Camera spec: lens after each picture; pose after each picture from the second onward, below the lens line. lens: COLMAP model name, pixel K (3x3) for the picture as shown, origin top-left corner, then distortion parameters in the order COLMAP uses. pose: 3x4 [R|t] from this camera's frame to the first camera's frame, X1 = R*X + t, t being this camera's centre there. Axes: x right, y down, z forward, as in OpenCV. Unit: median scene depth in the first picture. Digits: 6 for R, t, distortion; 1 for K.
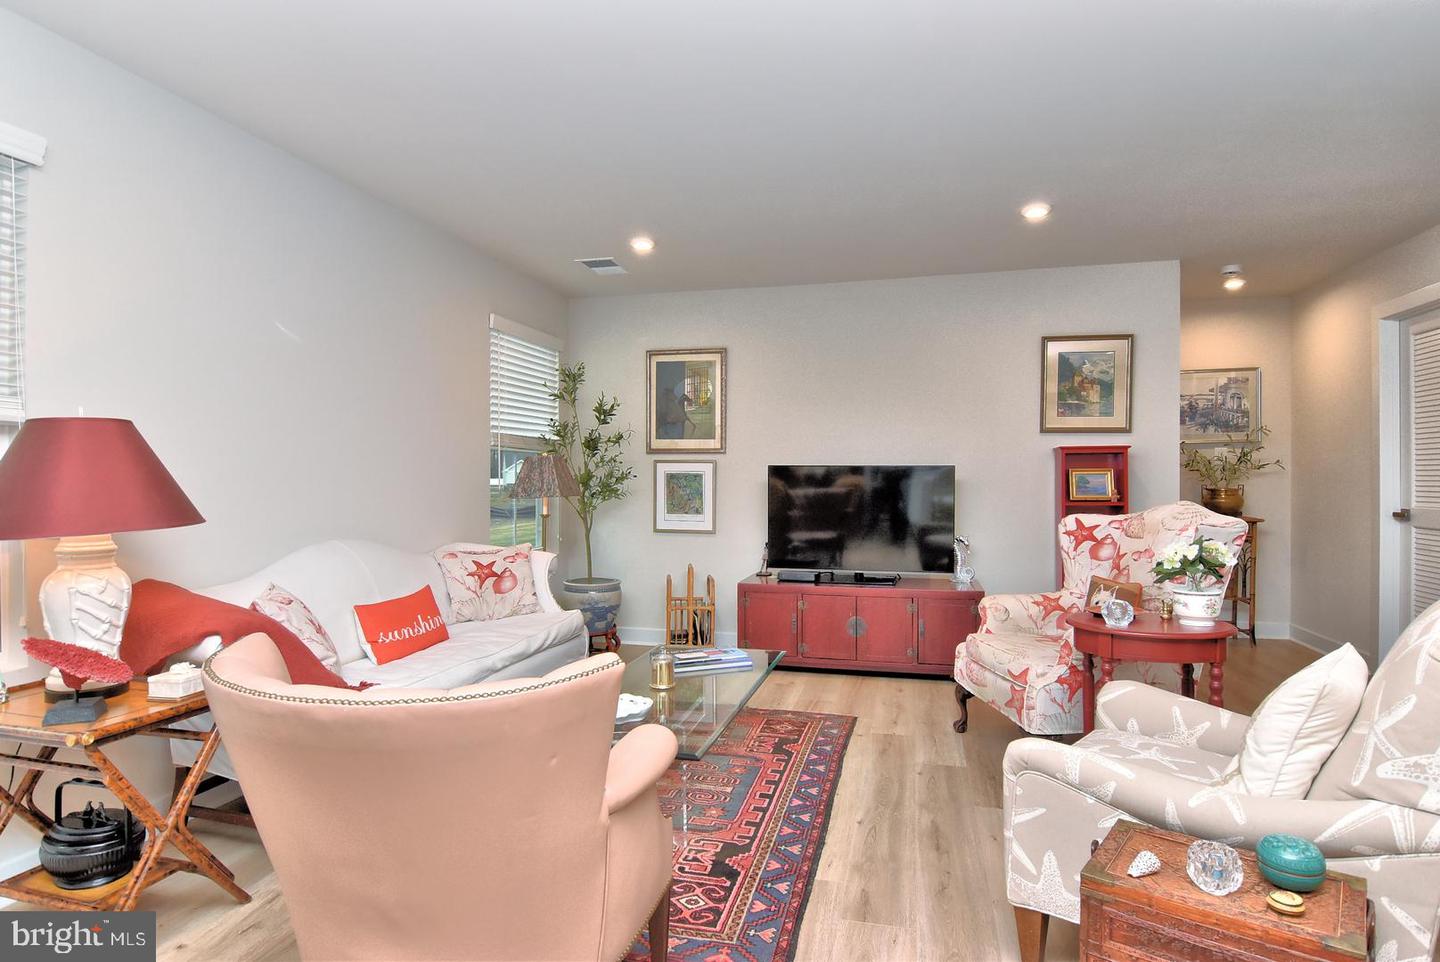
lens RADIAL K [[761.9, 0, 720.0], [0, 761.9, 481.0], [0, 0, 1]] dist [0.002181, -0.015981]
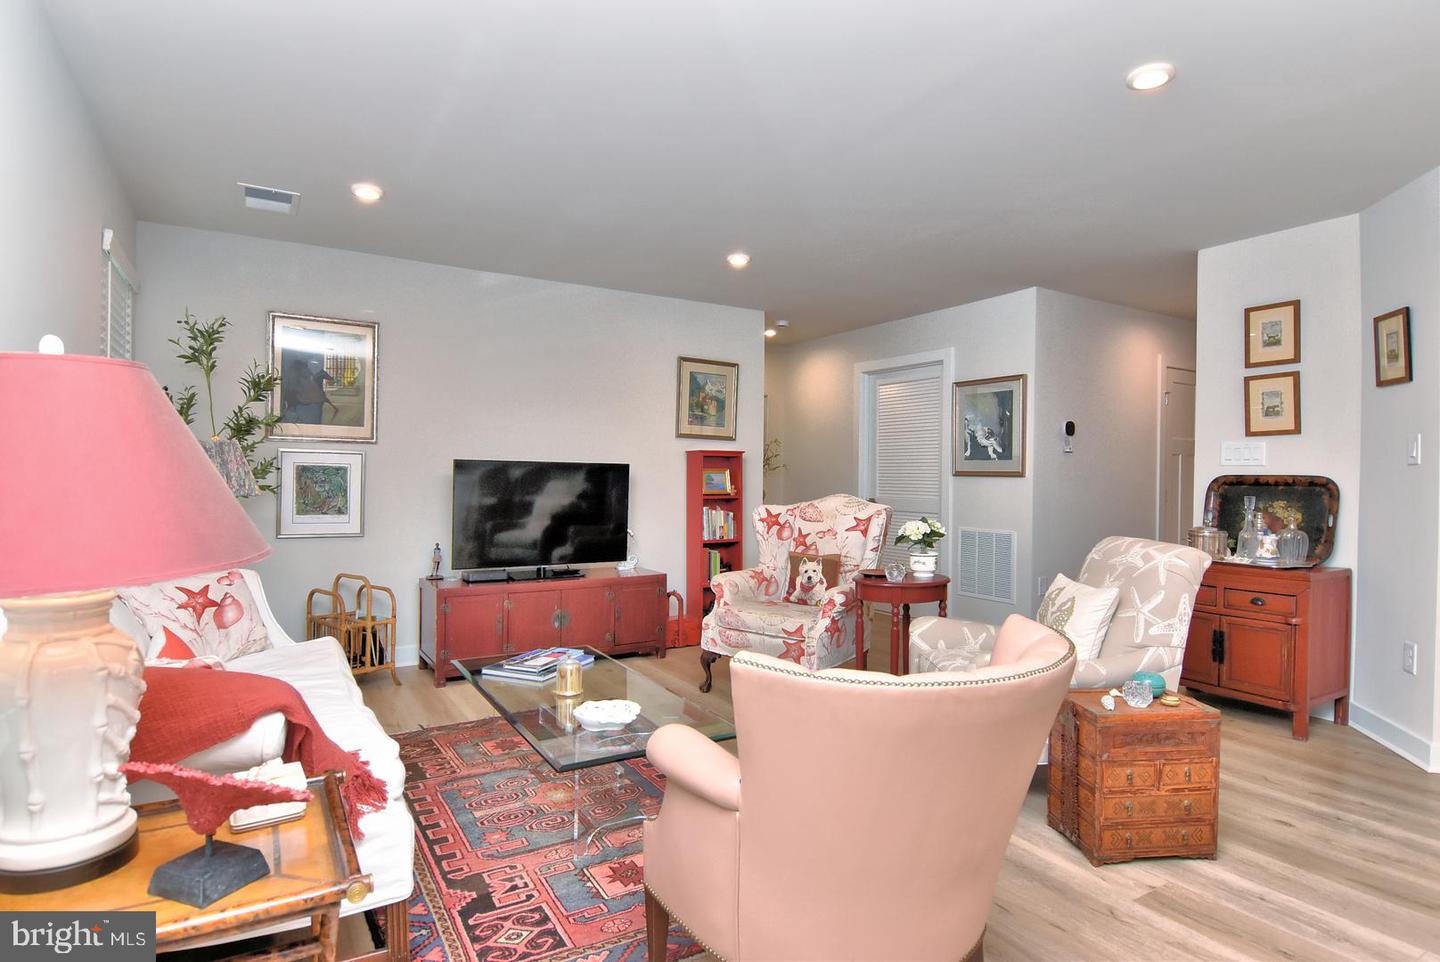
lens RADIAL K [[761.9, 0, 720.0], [0, 761.9, 481.0], [0, 0, 1]] dist [0.002181, -0.015981]
pose [[0.699920, 0.004367, 0.714208, -0.414953], [-0.009168, 0.999954, 0.002870, 0.000224], [-0.714162, -0.008557, 0.699928, 0.134336]]
